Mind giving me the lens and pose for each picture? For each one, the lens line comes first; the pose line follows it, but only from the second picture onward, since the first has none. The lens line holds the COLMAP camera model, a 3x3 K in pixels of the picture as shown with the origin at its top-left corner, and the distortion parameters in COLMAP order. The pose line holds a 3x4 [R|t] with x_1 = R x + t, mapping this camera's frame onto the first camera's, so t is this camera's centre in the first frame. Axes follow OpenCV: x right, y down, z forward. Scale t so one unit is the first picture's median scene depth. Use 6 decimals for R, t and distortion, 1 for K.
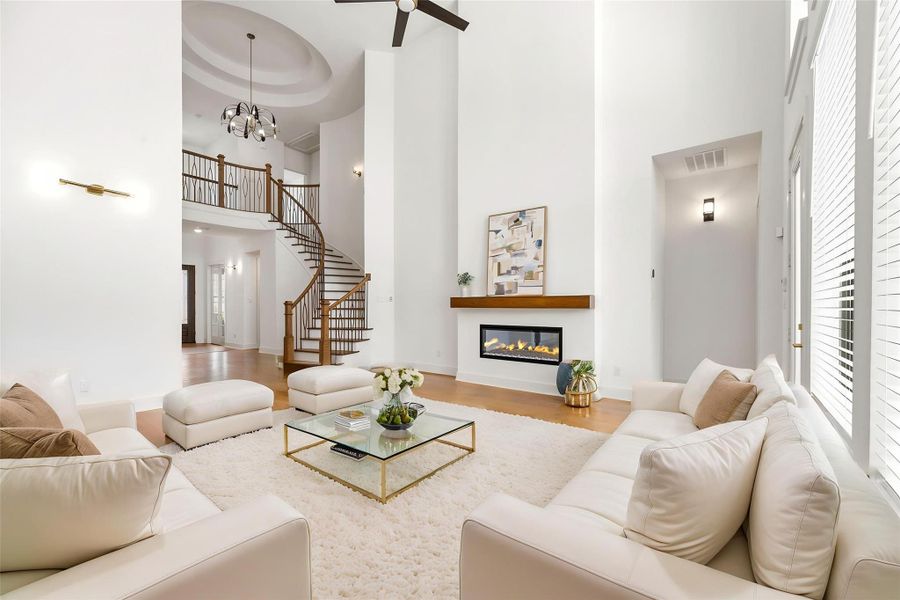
lens RADIAL K [[372.0, 0, 455.0], [0, 372.0, 308.3], [0, 0, 1]] dist [0.001223, -0.000015]
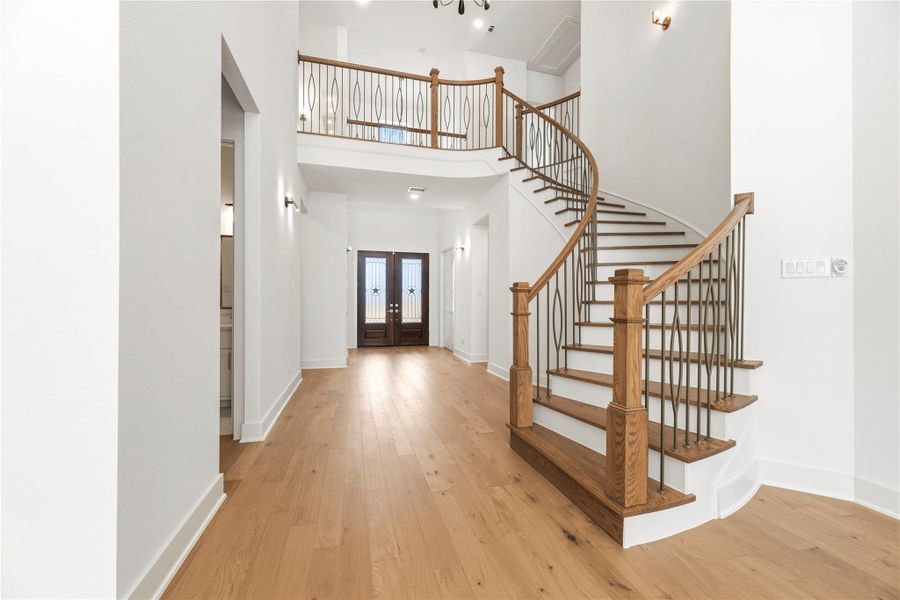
lens RADIAL K [[372.0, 0, 455.9], [0, 372.0, 304.7], [0, 0, 1]] dist [0.001223, -0.000015]
pose [[0.803601, 0.002194, -0.595164, -0.205087], [-0.005541, 0.999977, -0.003795, 0.006011], [0.595143, 0.006348, 0.803595, 0.495980]]
